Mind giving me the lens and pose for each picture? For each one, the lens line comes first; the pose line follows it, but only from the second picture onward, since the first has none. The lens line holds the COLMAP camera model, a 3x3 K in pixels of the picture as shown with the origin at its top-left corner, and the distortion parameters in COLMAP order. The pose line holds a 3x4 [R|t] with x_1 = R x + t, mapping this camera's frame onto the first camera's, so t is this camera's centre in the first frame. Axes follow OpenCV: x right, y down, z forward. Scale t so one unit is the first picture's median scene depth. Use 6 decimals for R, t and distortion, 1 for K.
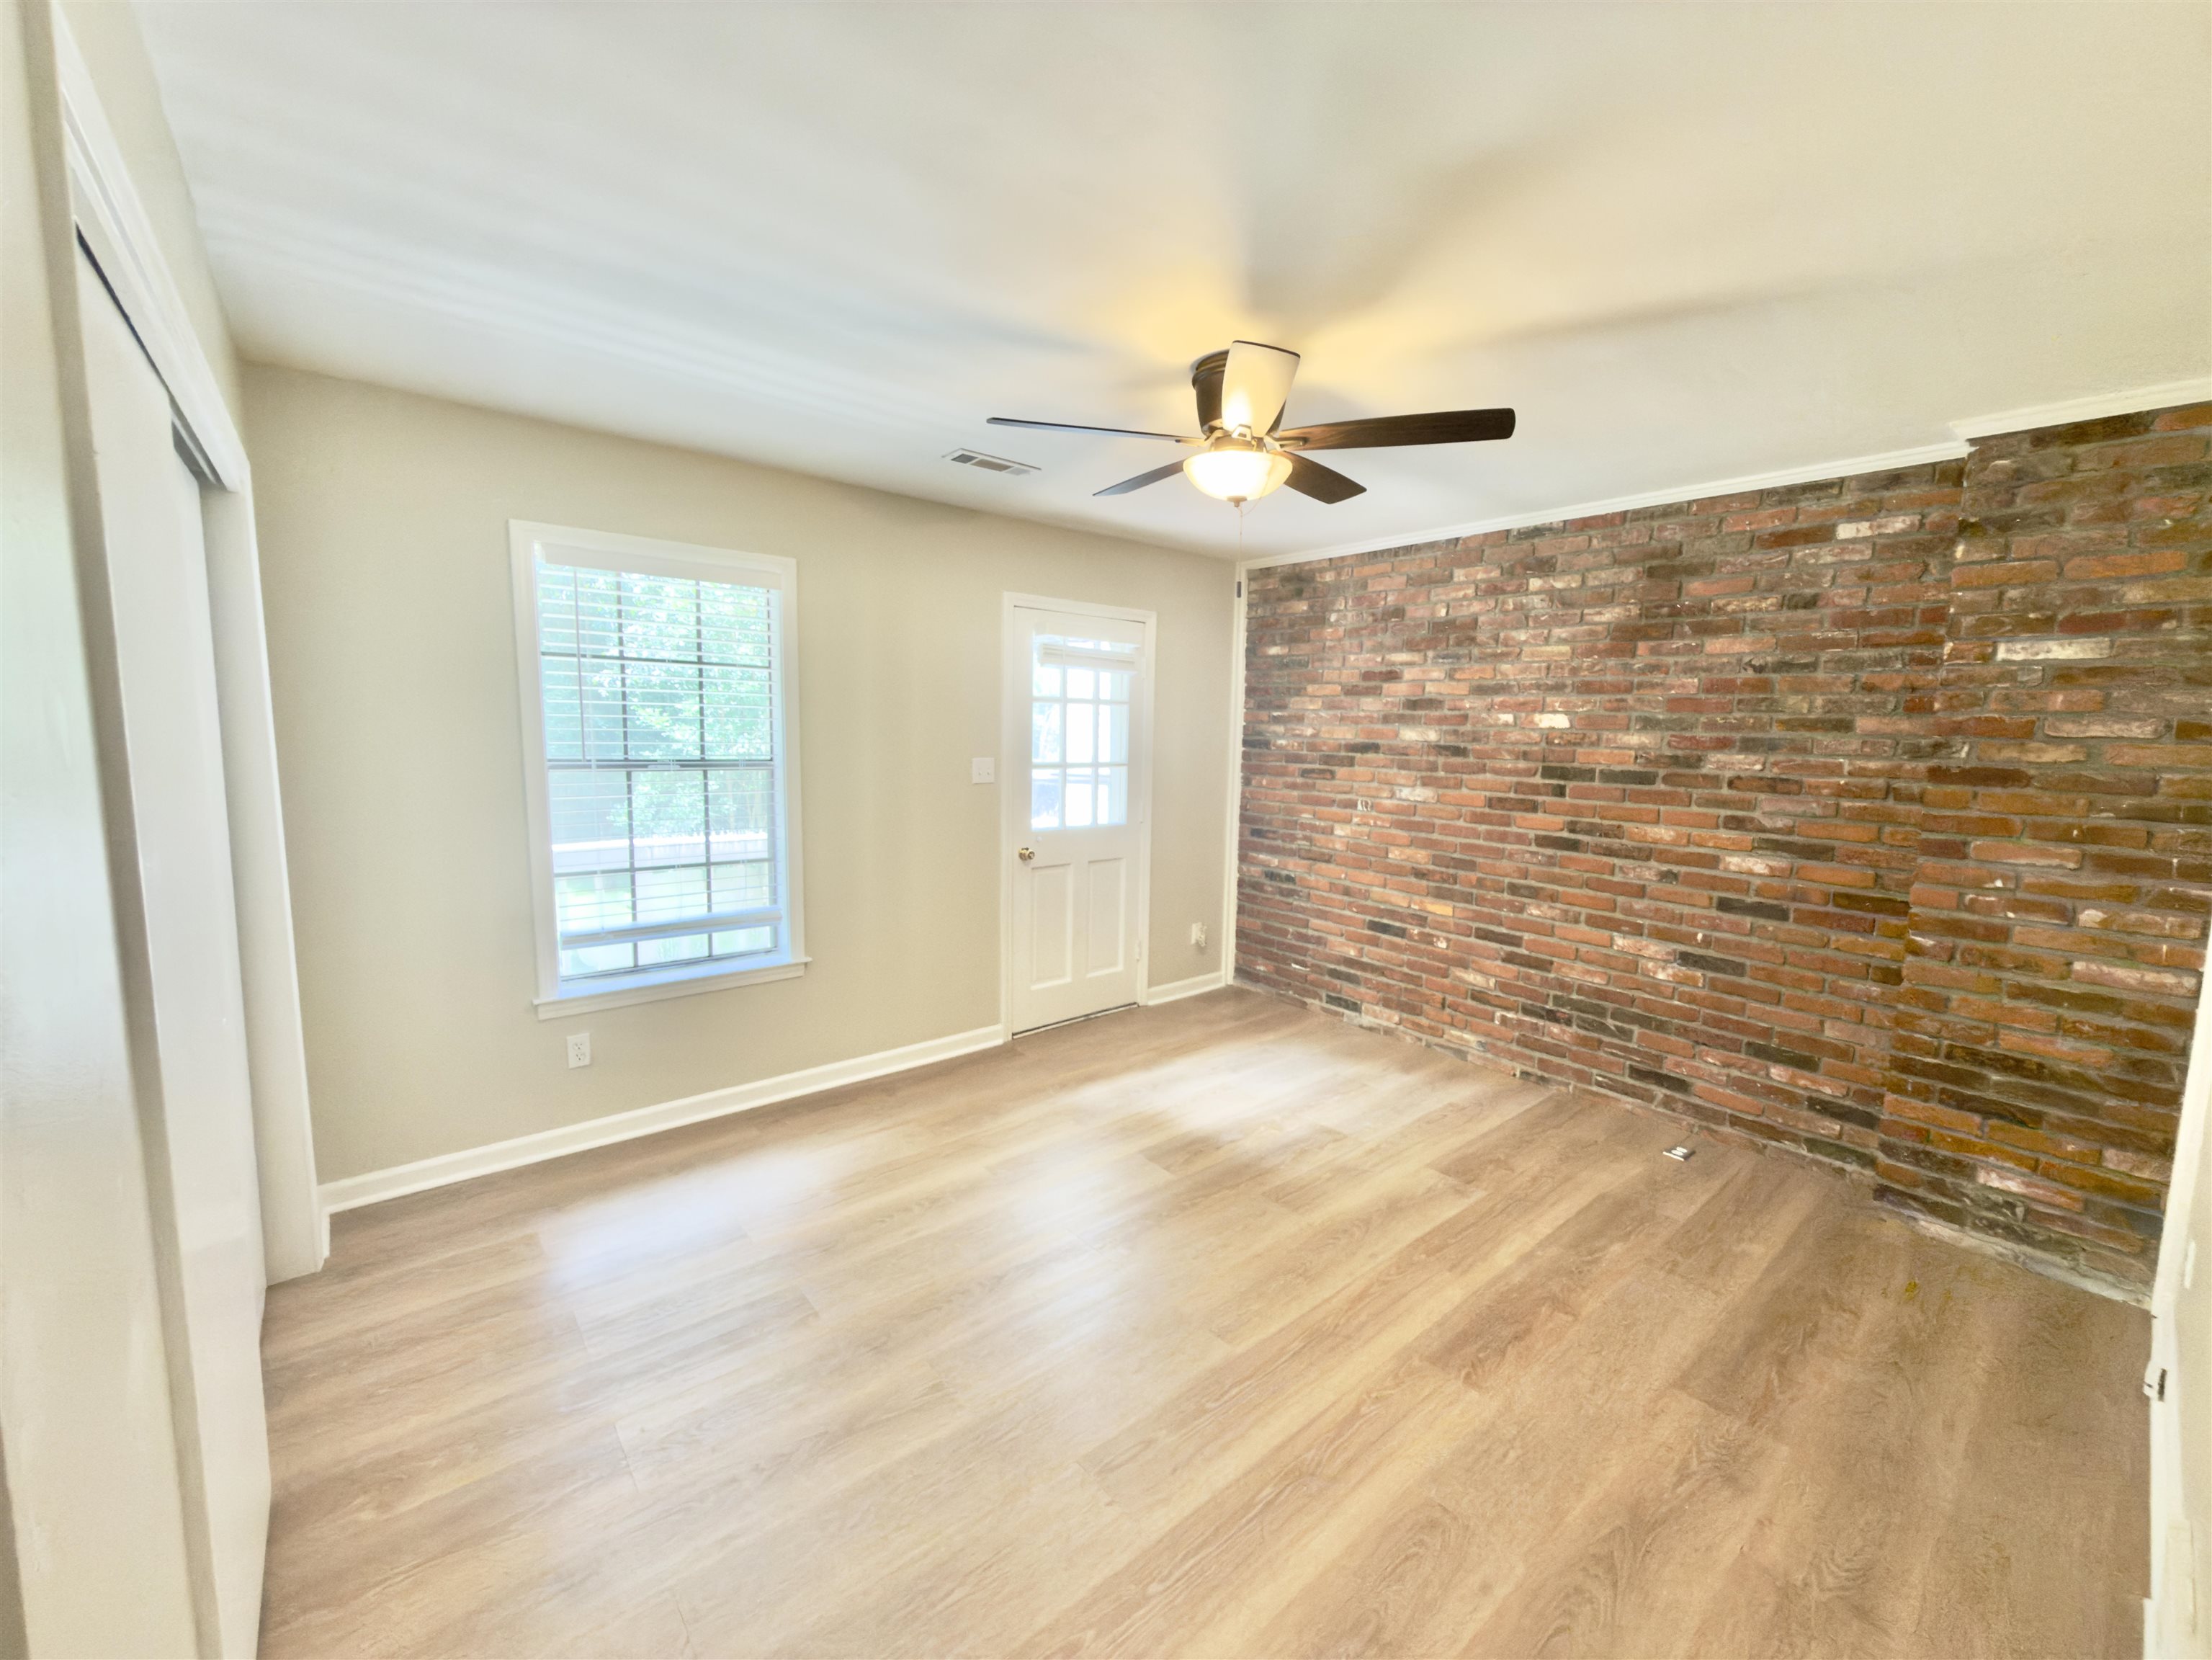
lens RADIAL K [[889.9, 0, 1102.7], [0, 889.9, 830.5], [0, 0, 1]] dist [-0.000534, -0.000021]
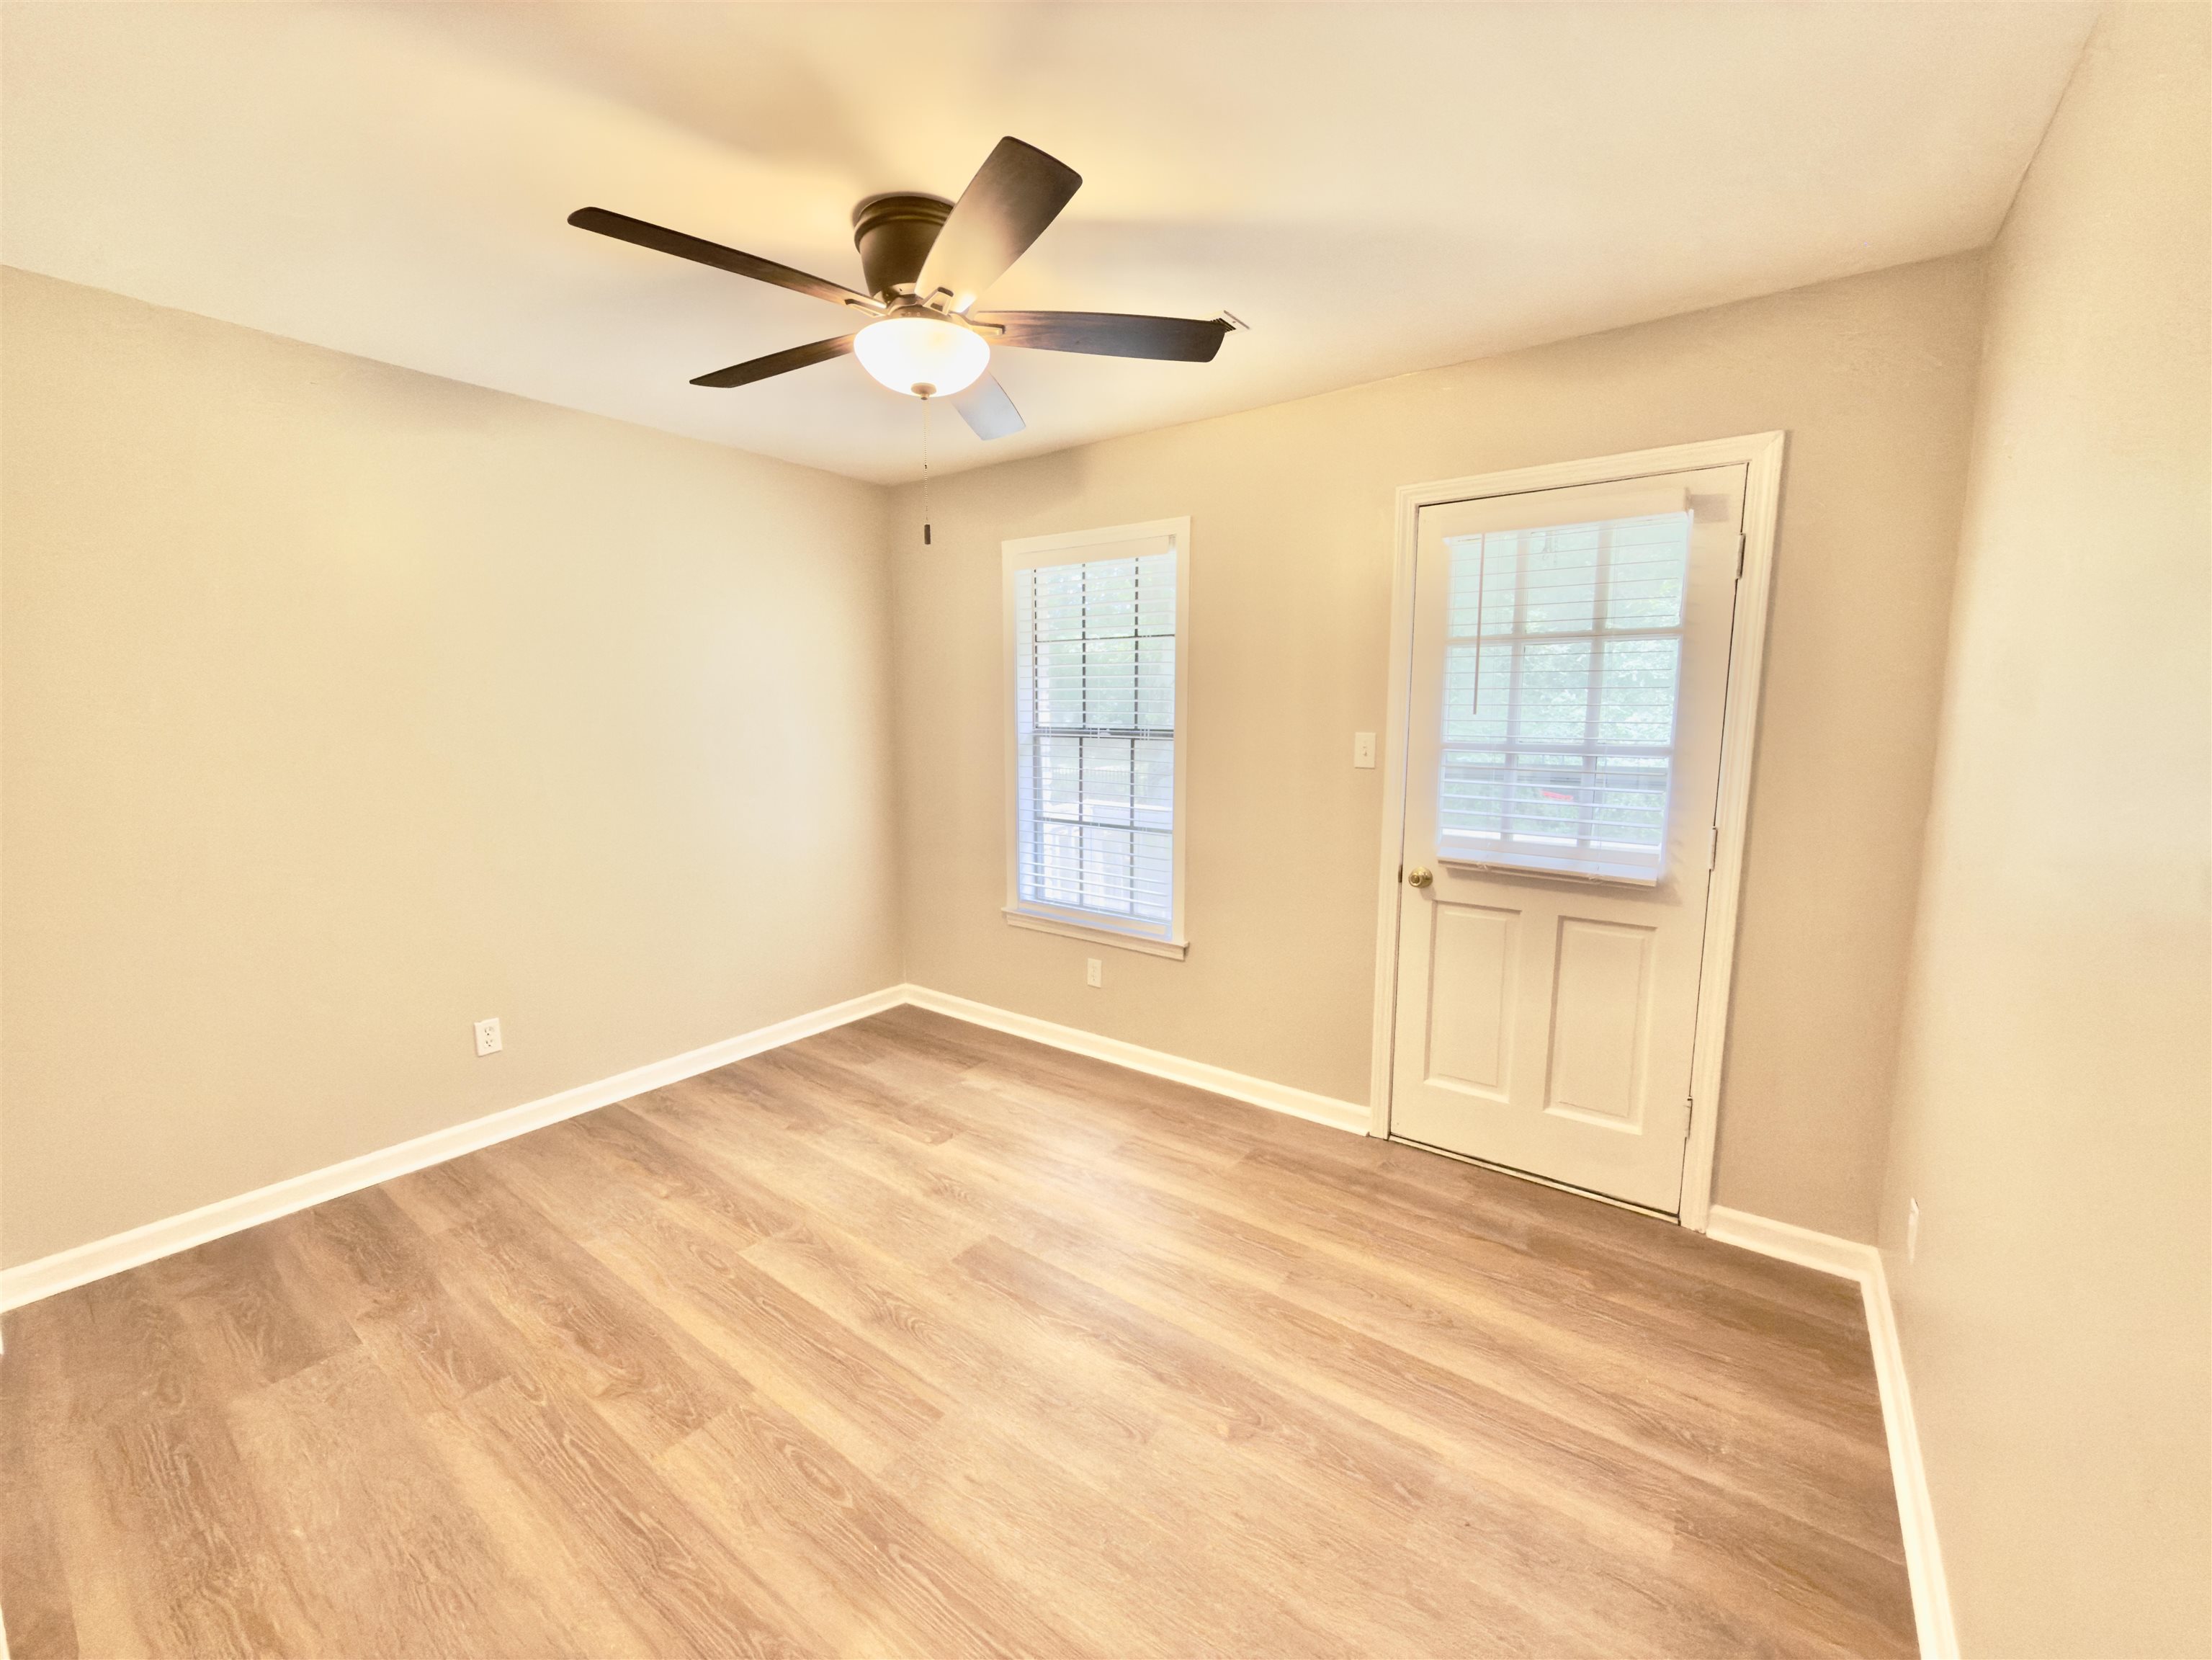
lens RADIAL K [[889.9, 0, 1102.5], [0, 889.9, 837.4], [0, 0, 1]] dist [-0.000534, -0.000021]
pose [[0.145098, 0.098727, -0.984479, 0.622947], [-0.105523, 0.990878, 0.083816, -0.038595], [0.983774, 0.091723, 0.154192, 0.772449]]
